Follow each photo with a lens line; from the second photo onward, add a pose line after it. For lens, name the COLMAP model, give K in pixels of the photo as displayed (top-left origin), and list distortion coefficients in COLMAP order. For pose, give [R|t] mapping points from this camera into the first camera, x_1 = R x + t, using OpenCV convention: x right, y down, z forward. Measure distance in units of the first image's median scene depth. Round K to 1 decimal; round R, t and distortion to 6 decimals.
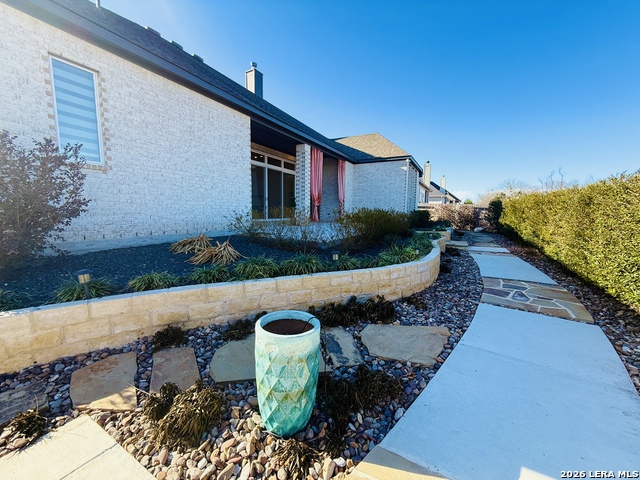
lens RADIAL K [[255.2, 0, 321.0], [0, 255.2, 240.2], [0, 0, 1]] dist [-0.001613, -0.000019]
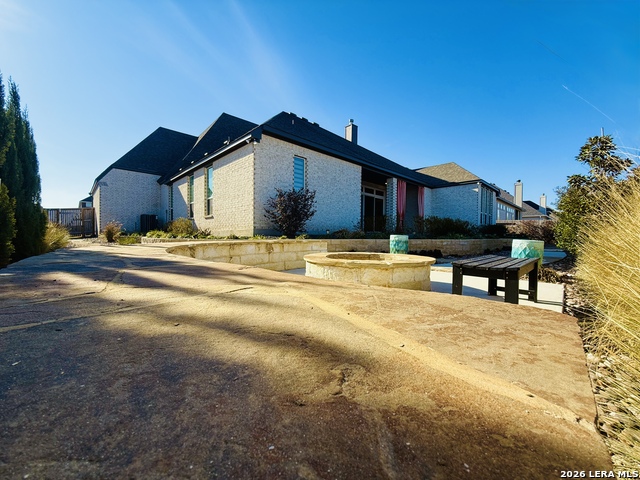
lens RADIAL K [[255.2, 0, 321.0], [0, 255.2, 240.2], [0, 0, 1]] dist [-0.001613, -0.000019]
pose [[0.953729, 0.002328, -0.300658, -0.012667], [-0.032393, 0.994945, -0.095052, 0.100505], [0.298917, 0.100393, 0.948983, -0.366570]]
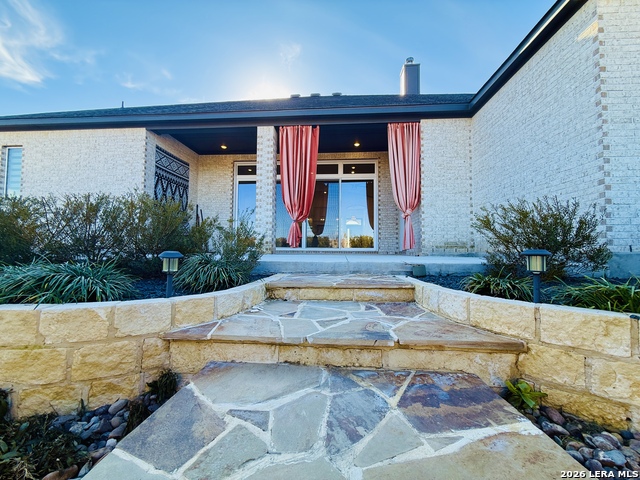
lens RADIAL K [[255.2, 0, 321.0], [0, 255.2, 240.2], [0, 0, 1]] dist [-0.001613, -0.000019]
pose [[0.405073, -0.057632, -0.912466, 0.440735], [-0.104894, 0.988492, -0.109000, -0.030321], [0.908247, 0.139865, 0.394366, 0.715870]]
